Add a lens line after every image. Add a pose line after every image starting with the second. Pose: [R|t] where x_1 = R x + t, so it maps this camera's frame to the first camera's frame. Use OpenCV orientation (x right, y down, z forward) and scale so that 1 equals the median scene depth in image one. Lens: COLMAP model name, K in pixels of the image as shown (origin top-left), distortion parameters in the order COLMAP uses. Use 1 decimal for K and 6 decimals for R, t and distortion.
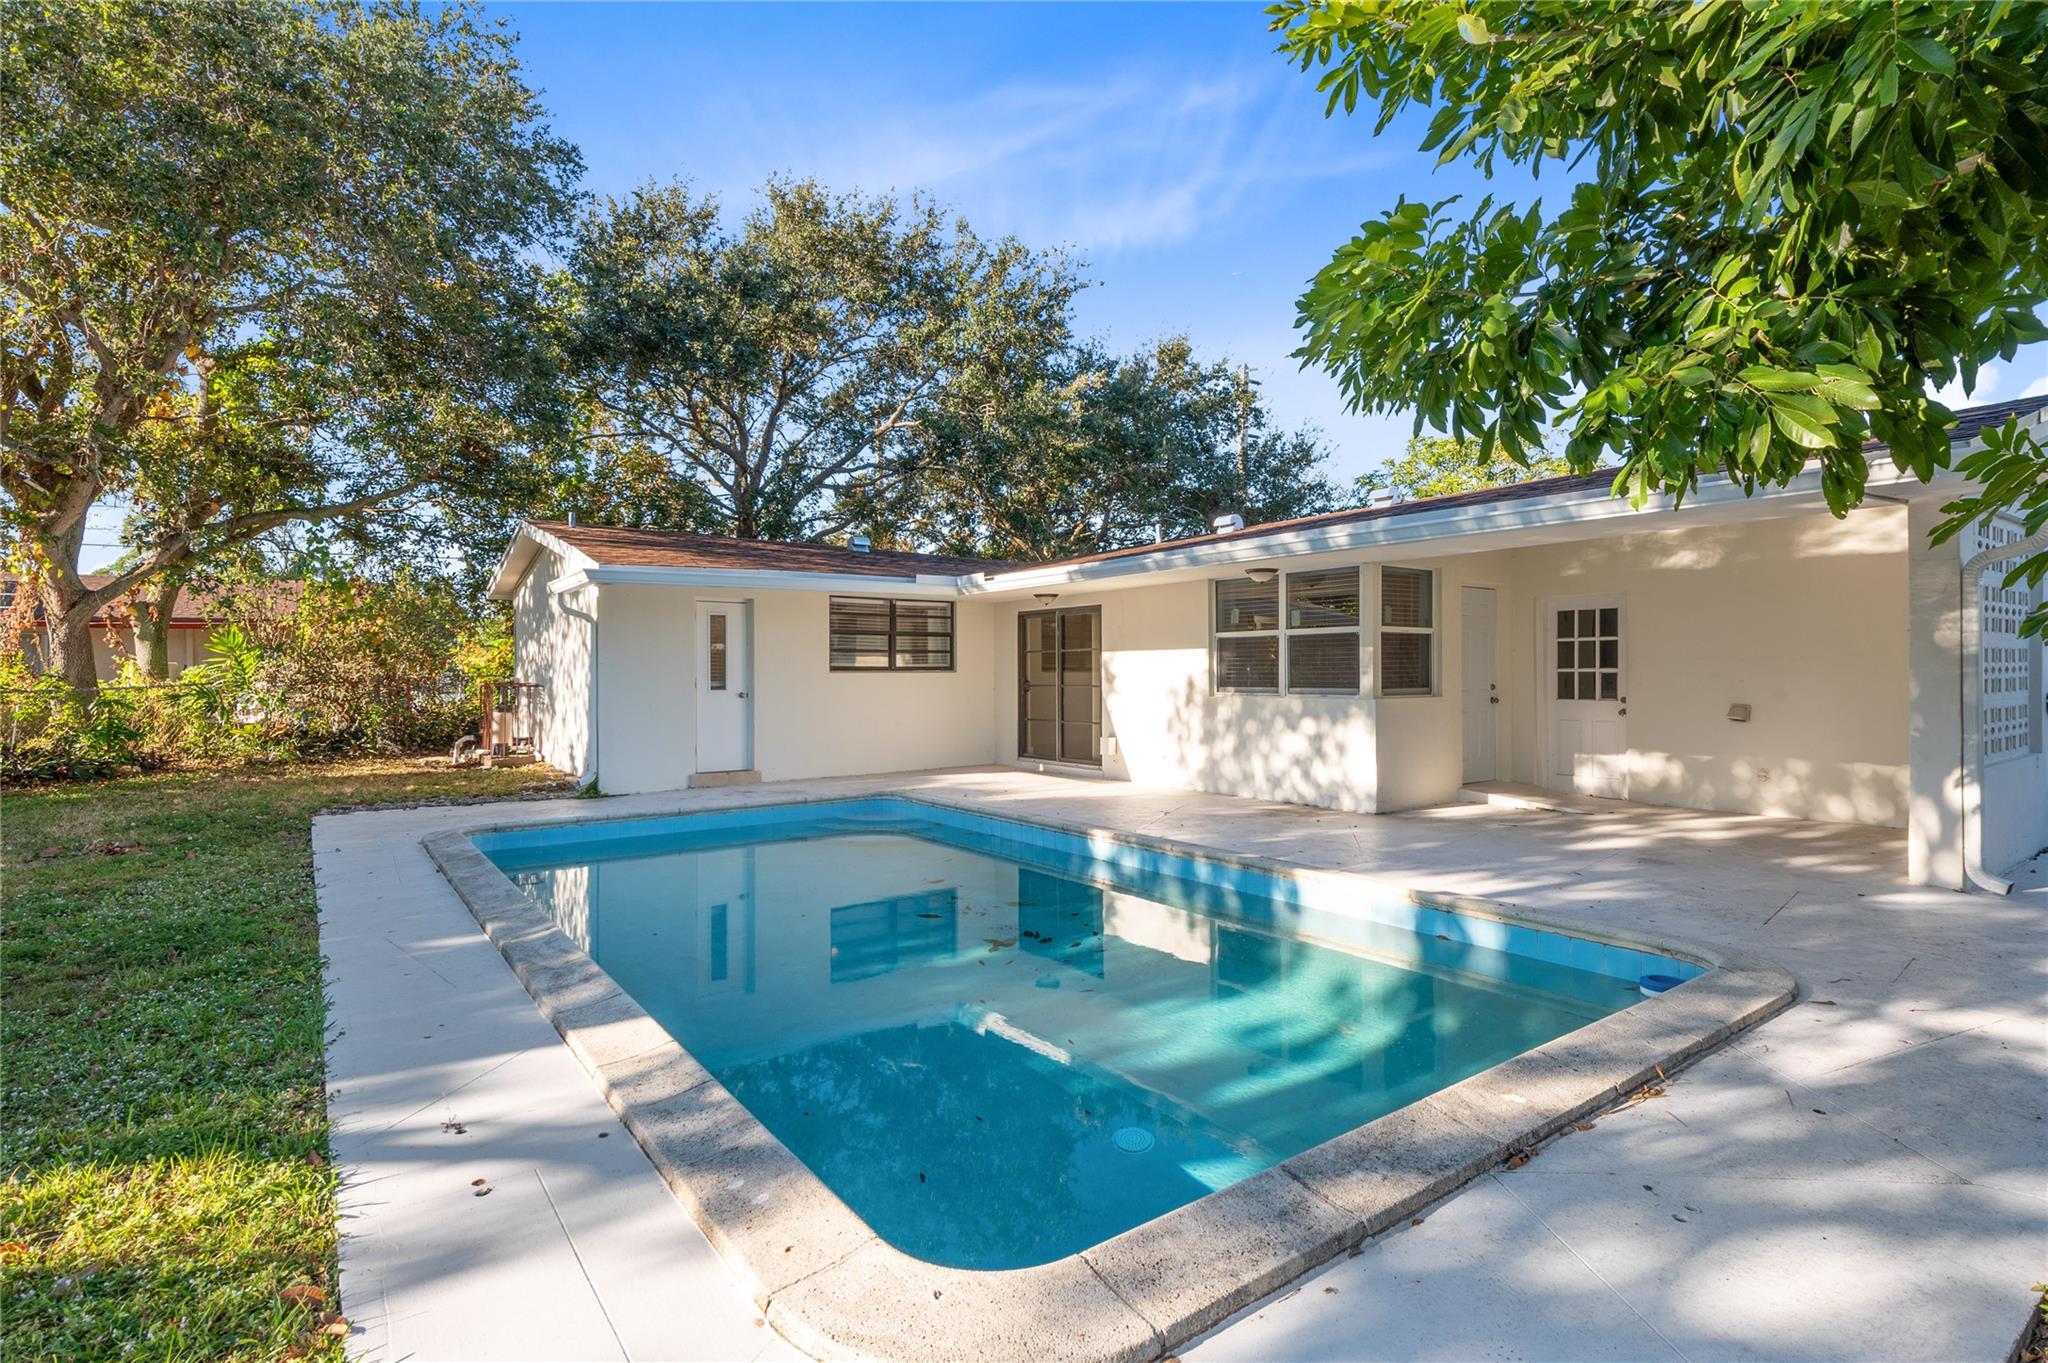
lens RADIAL K [[993.2, 0, 1016.4], [0, 993.2, 681.3], [0, 0, 1]] dist [0.018114, -0.001024]
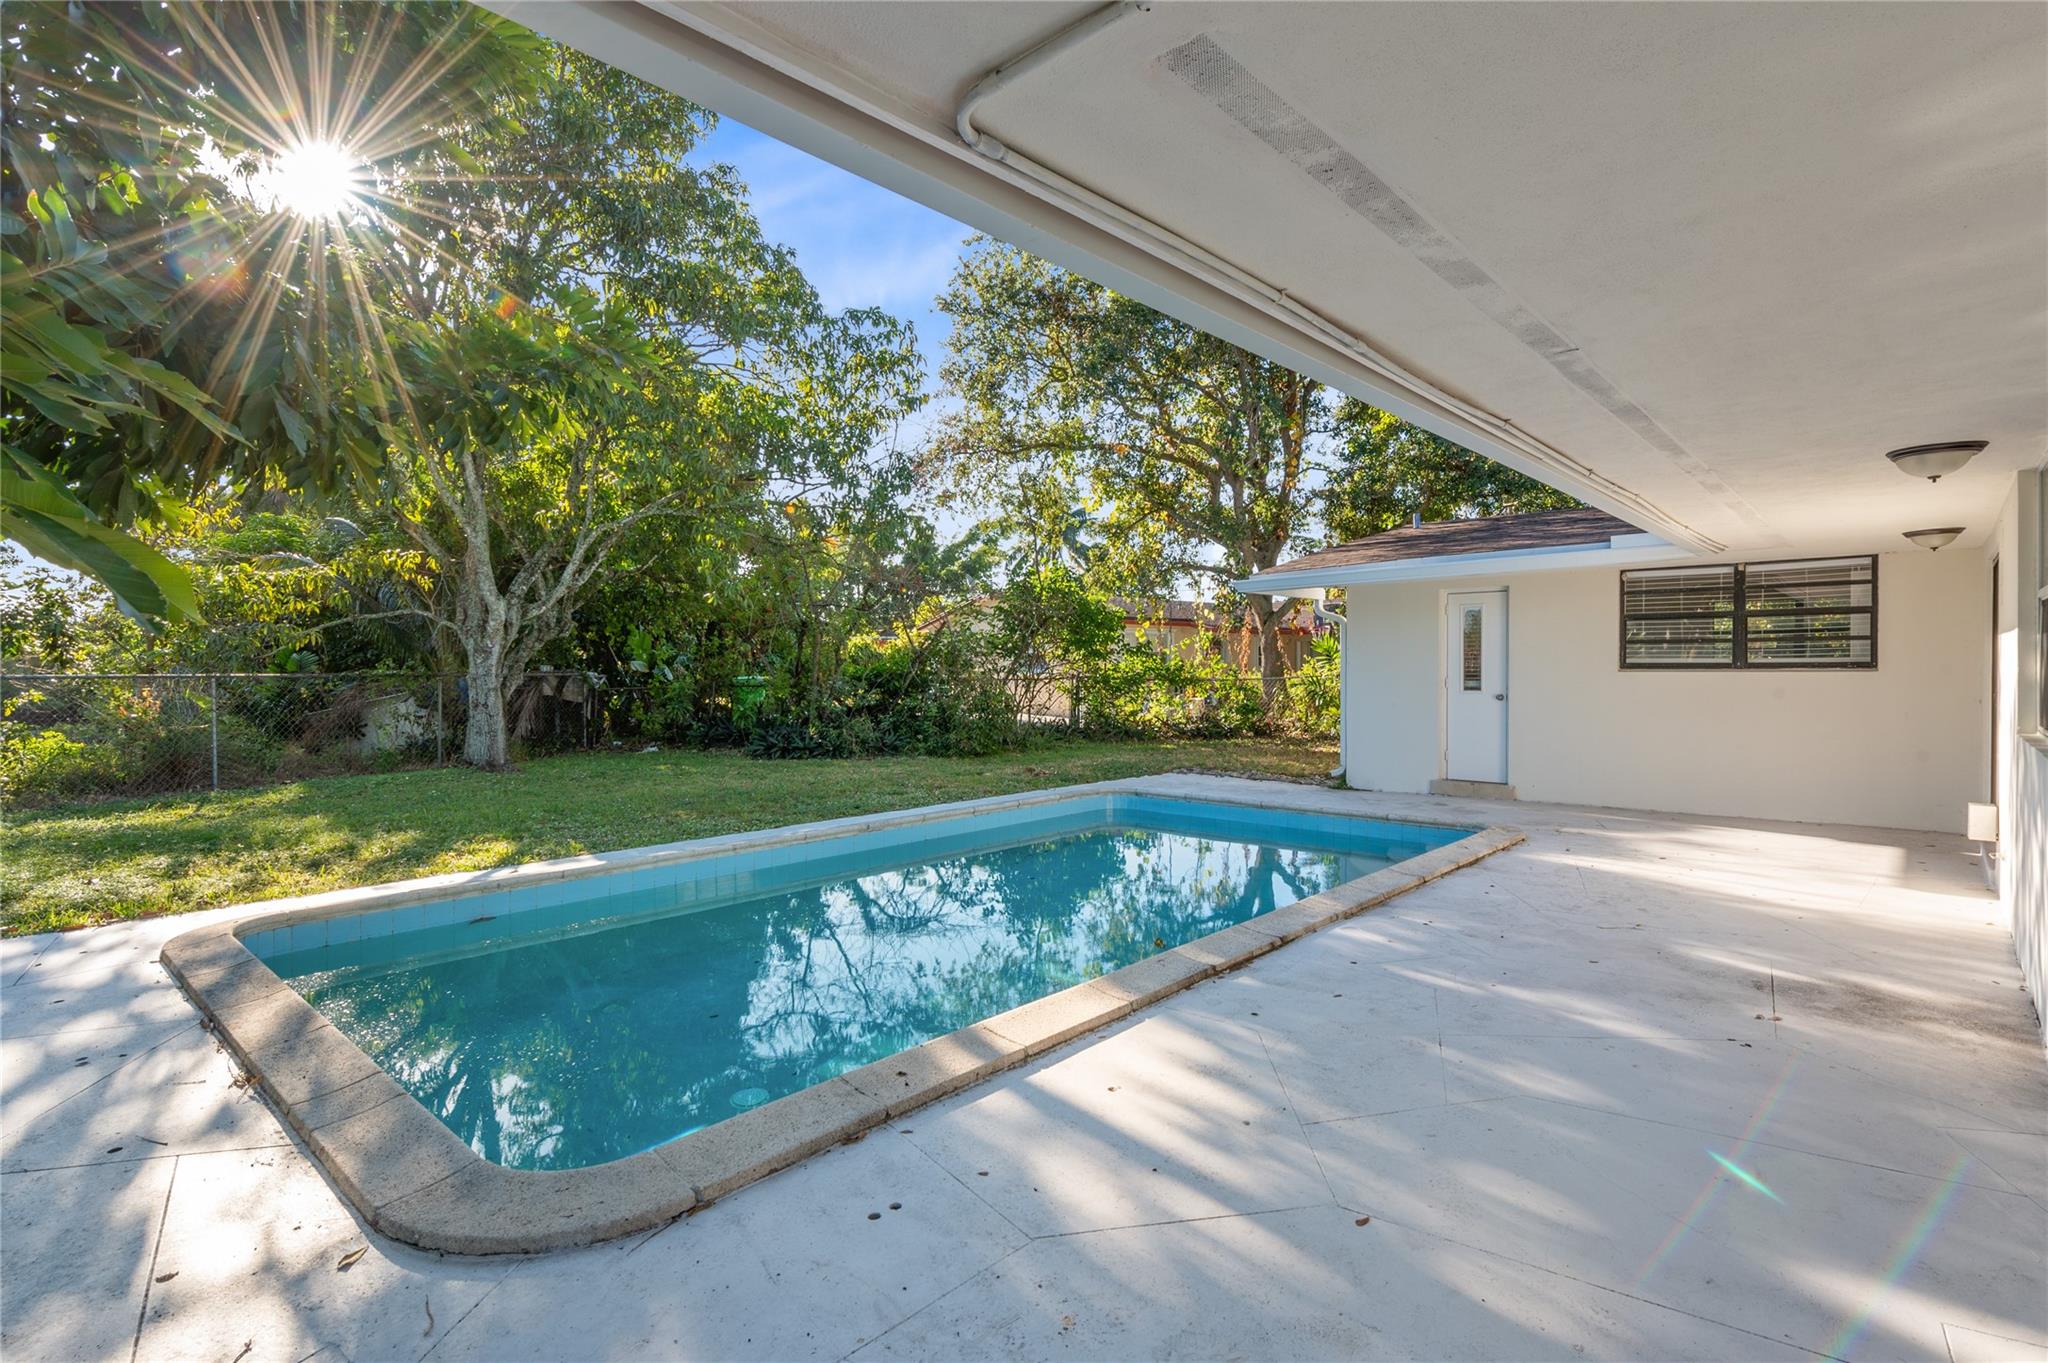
lens RADIAL K [[980.2, 0, 1029.7], [0, 980.2, 675.5], [0, 0, 1]] dist [0.010602, -0.001451]
pose [[0.197674, 0.012816, -0.980184, 0.483987], [-0.001301, 0.999917, 0.012812, -0.015127], [0.980267, -0.001258, 0.197674, 0.423638]]
